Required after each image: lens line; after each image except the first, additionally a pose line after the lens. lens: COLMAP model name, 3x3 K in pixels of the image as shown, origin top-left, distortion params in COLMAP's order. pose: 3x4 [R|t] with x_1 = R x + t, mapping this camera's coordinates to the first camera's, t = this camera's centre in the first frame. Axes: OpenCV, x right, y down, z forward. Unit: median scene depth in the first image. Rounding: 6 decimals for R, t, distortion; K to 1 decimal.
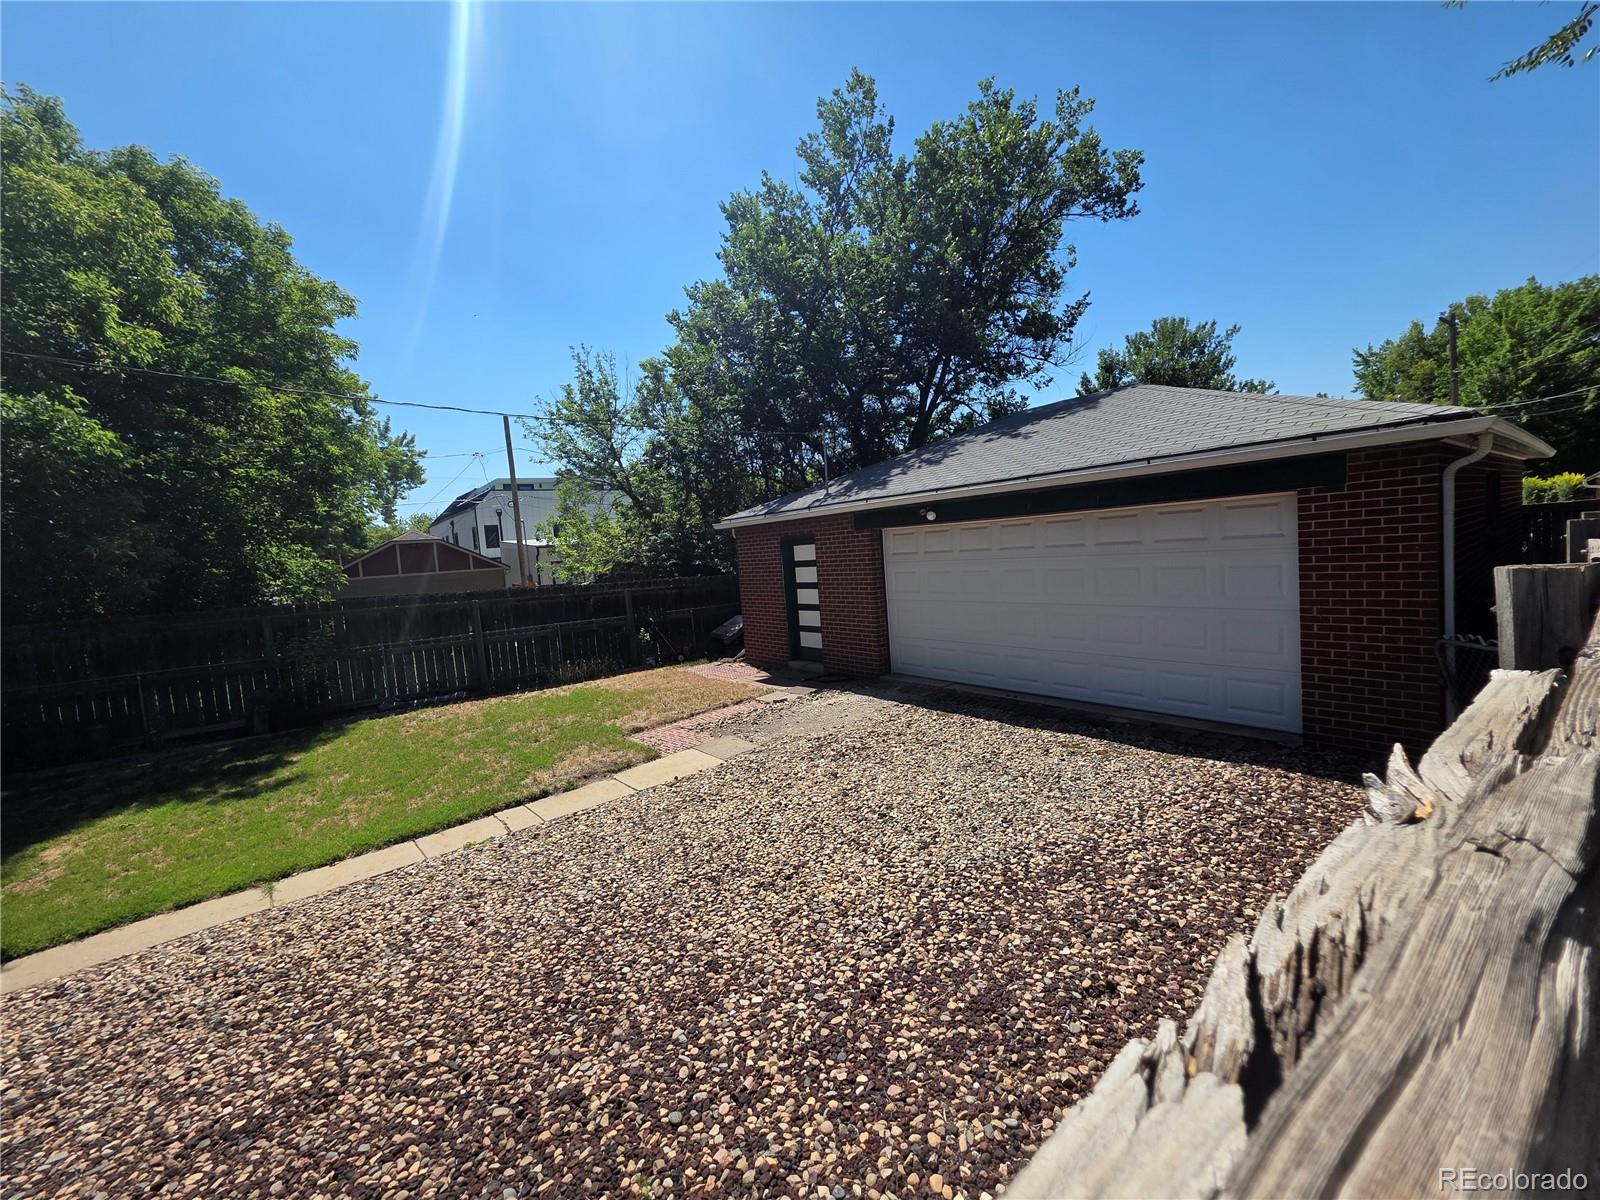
lens RADIAL K [[637.5, 0, 800.1], [0, 637.5, 593.5], [0, 0, 1]] dist [0.000769, 0.000326]
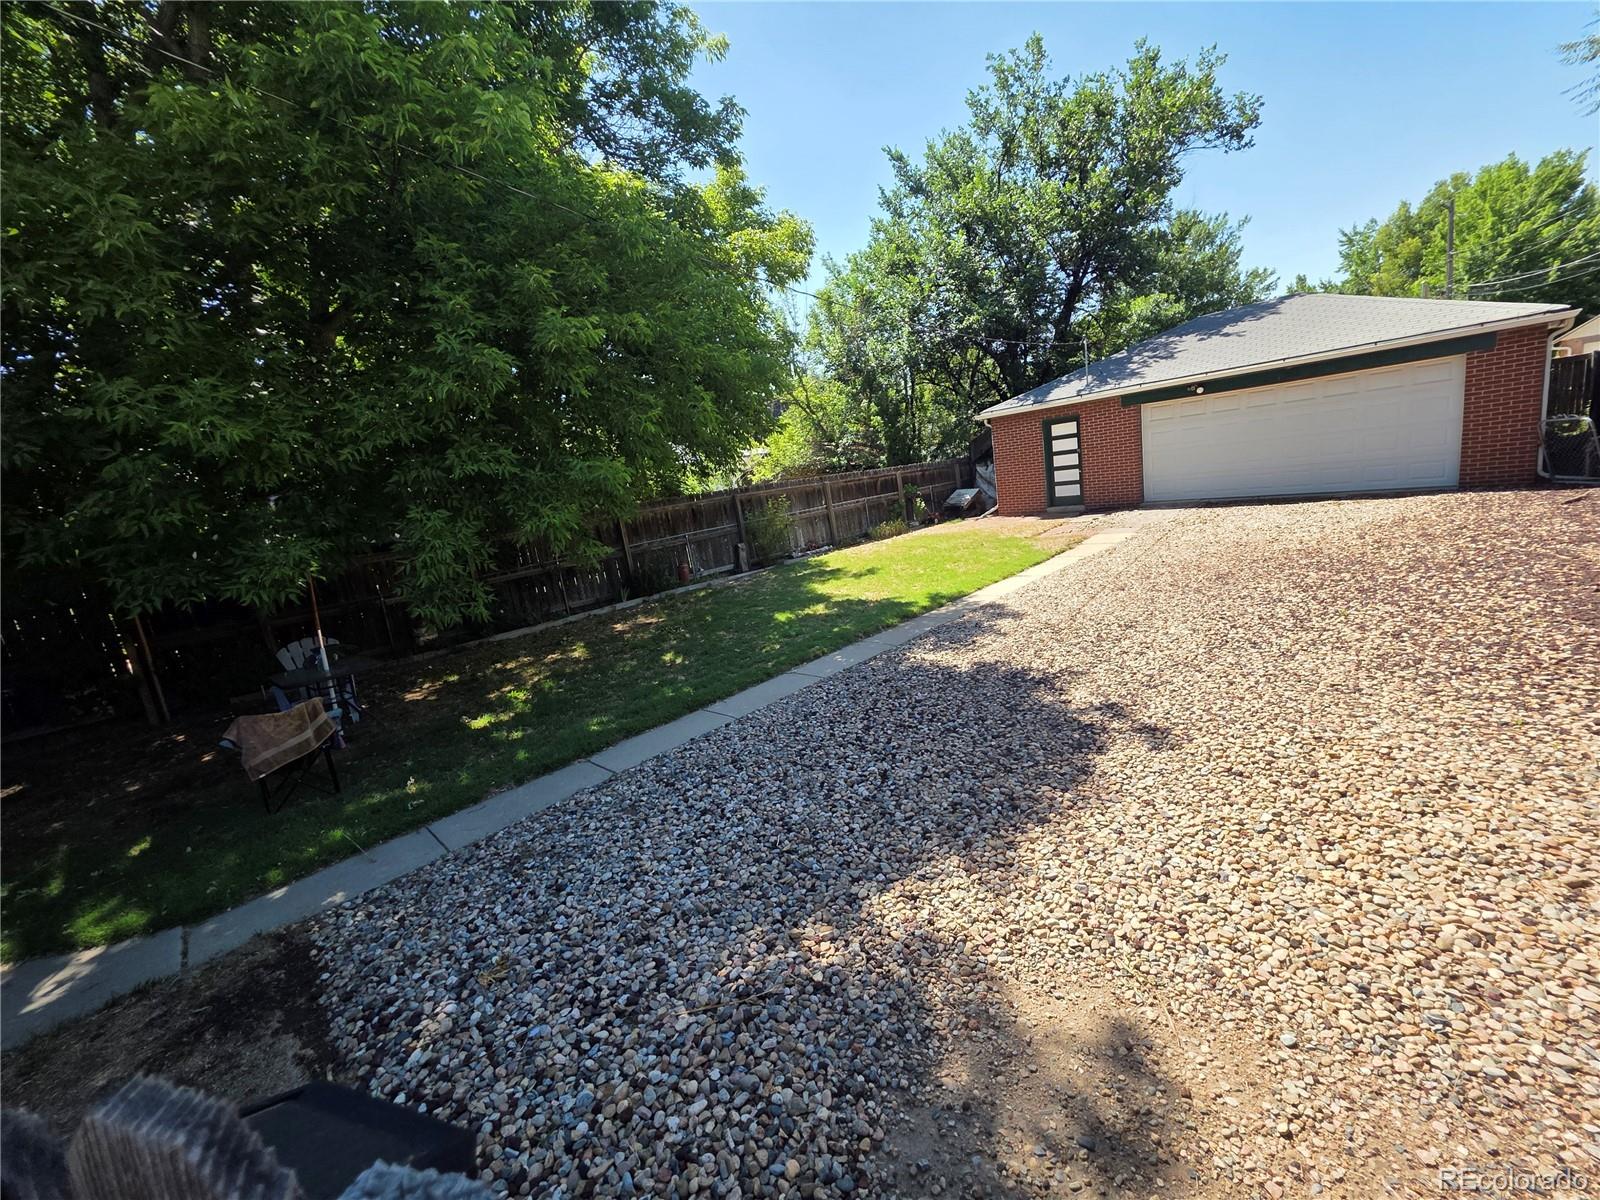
lens RADIAL K [[639.2, 0, 796.9], [0, 639.2, 600.6], [0, 0, 1]] dist [0.002197, -0.000418]
pose [[0.995552, -0.084029, 0.042597, -0.513257], [0.077754, 0.988179, 0.132126, 0.060903], [-0.053196, -0.128227, 0.990317, -0.336761]]
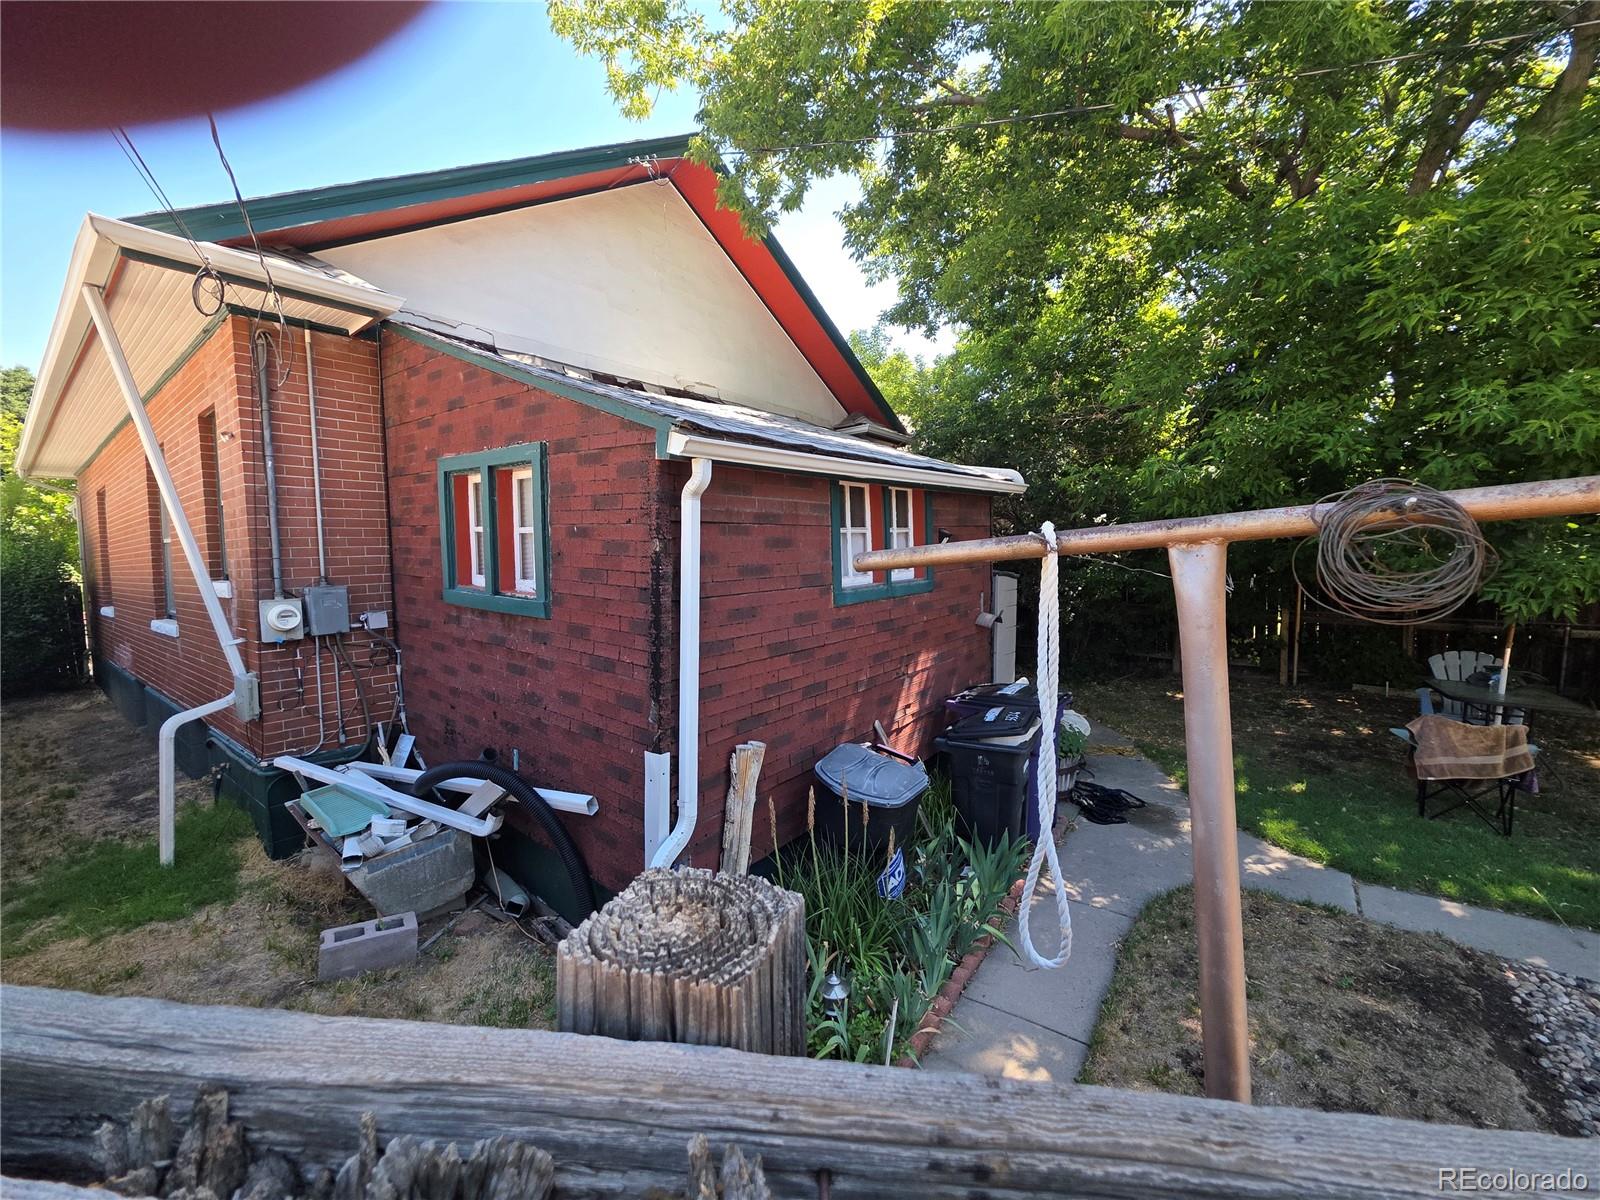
lens RADIAL K [[637.5, 0, 800.1], [0, 637.5, 593.5], [0, 0, 1]] dist [0.000769, 0.000326]
pose [[0.227595, 0.127869, -0.965324, -0.555686], [-0.058609, 0.991342, 0.117498, 0.060488], [0.971991, 0.029835, 0.233119, -0.395877]]
